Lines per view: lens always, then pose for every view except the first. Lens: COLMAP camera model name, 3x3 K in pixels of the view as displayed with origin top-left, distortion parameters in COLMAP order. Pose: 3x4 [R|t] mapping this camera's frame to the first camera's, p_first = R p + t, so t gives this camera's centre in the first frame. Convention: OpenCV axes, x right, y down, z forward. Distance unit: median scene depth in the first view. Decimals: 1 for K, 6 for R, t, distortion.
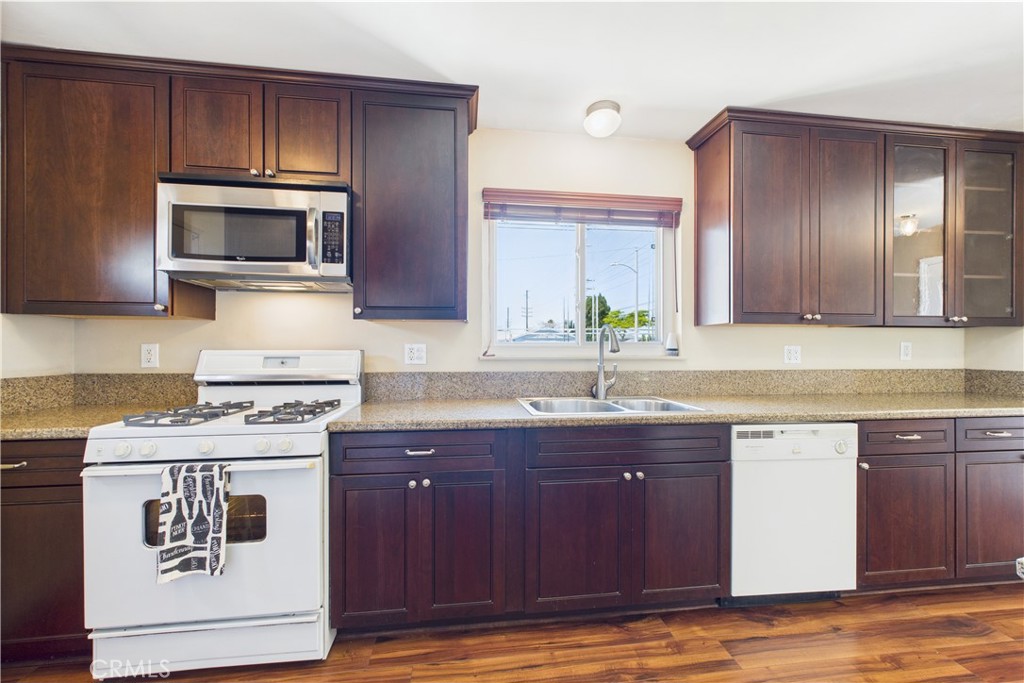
lens RADIAL K [[394.1, 0, 509.6], [0, 394.1, 349.0], [0, 0, 1]] dist [-0.000879, 0.000048]
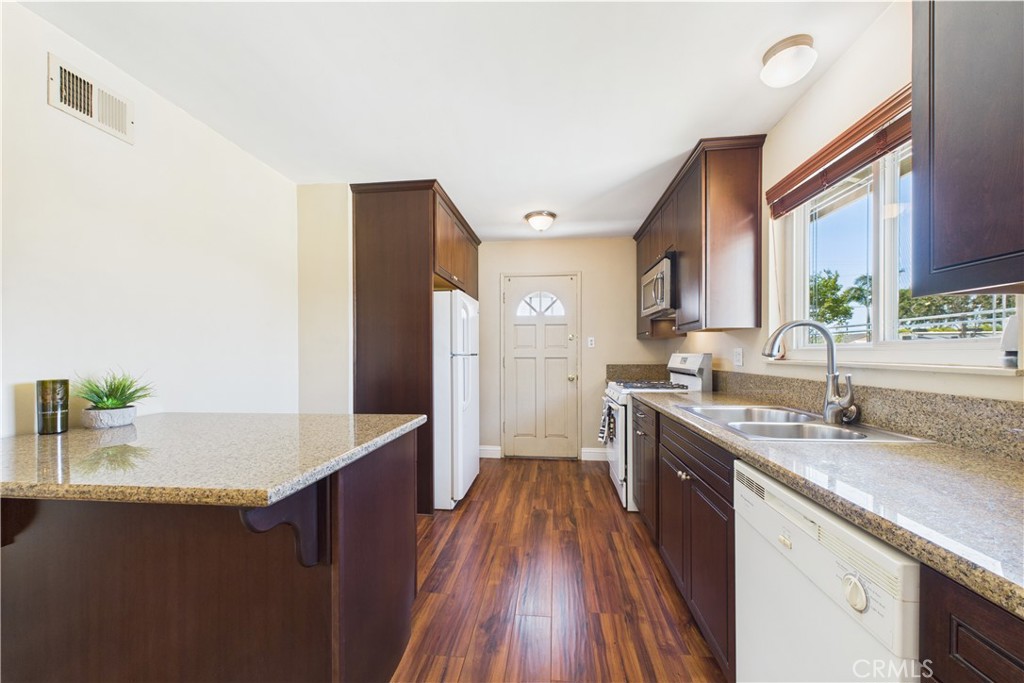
lens RADIAL K [[394.1, 0, 509.6], [0, 394.1, 349.0], [0, 0, 1]] dist [-0.000879, 0.000048]
pose [[-0.235018, -0.009893, -0.971941, 1.279431], [0.004920, 0.999923, -0.011368, 0.000001], [0.971979, -0.007454, -0.234951, 0.723356]]
